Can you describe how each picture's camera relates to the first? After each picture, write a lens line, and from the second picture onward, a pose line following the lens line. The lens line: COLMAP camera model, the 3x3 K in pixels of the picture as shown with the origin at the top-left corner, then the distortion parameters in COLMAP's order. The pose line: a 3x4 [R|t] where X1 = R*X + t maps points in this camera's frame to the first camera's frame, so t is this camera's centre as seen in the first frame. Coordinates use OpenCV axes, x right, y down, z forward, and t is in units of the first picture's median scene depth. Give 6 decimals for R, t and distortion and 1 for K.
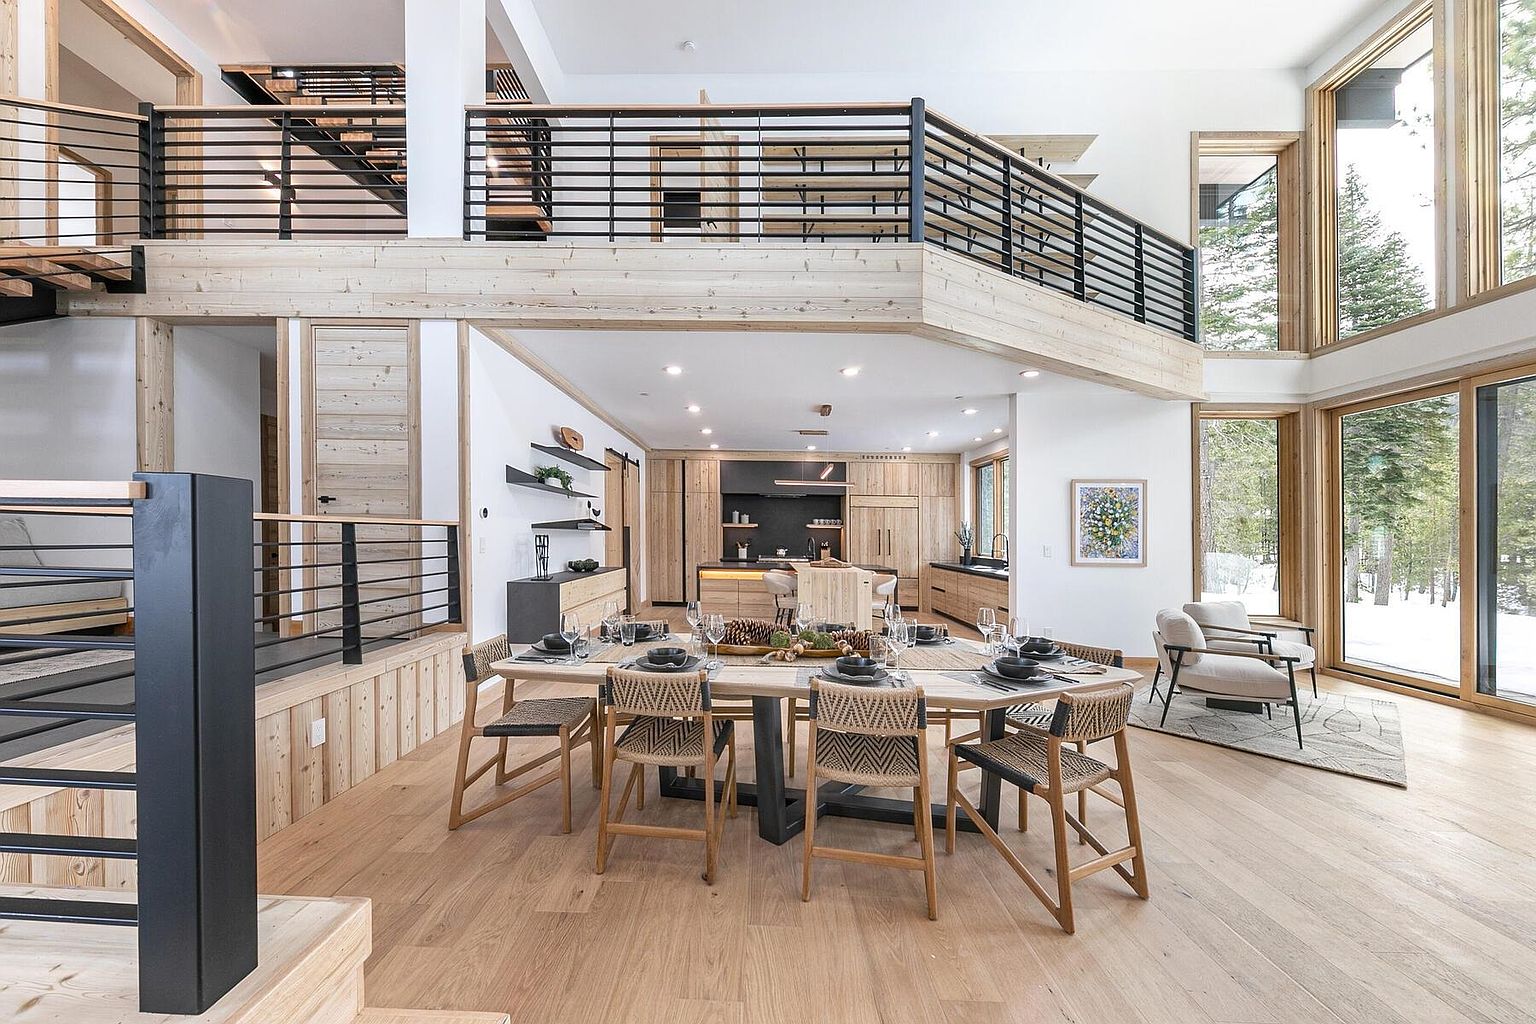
lens RADIAL K [[541.1, 0, 738.3], [0, 541.1, 542.7], [0, 0, 1]] dist [0.002401, -0.000630]
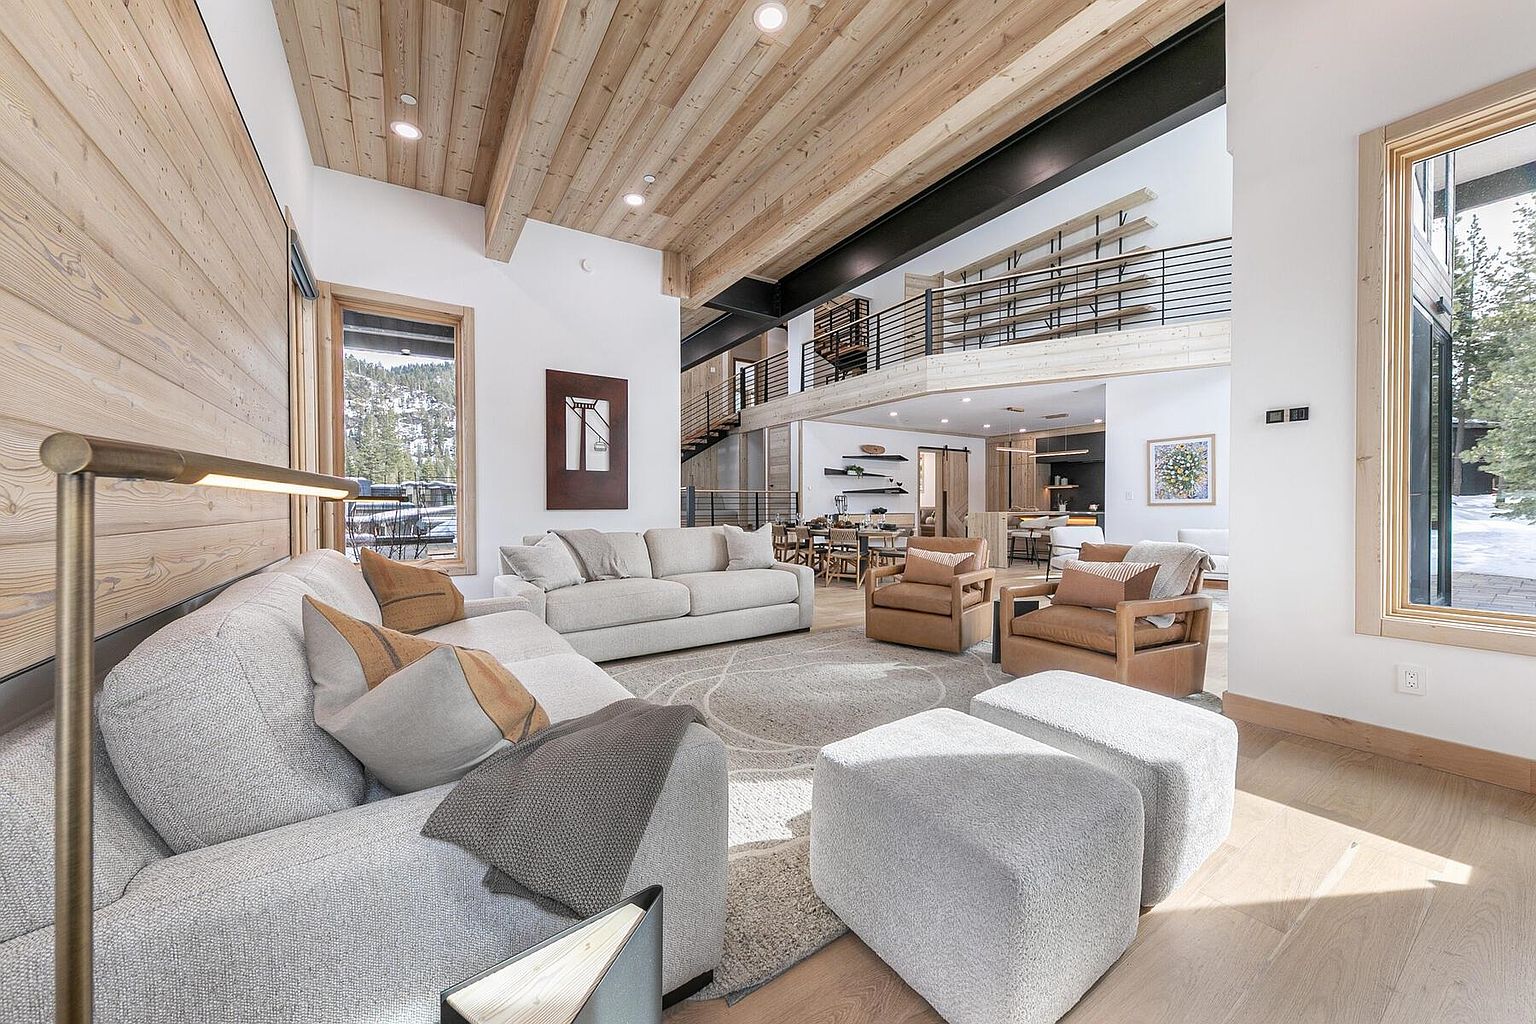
lens RADIAL K [[541.1, 0, 774.7], [0, 541.1, 507.9], [0, 0, 1]] dist [0.002401, -0.000630]
pose [[0.585607, -0.017452, -0.810407, 1.176779], [0.004580, 0.999823, -0.018221, 0.069394], [0.810582, 0.006958, 0.585584, -0.527316]]
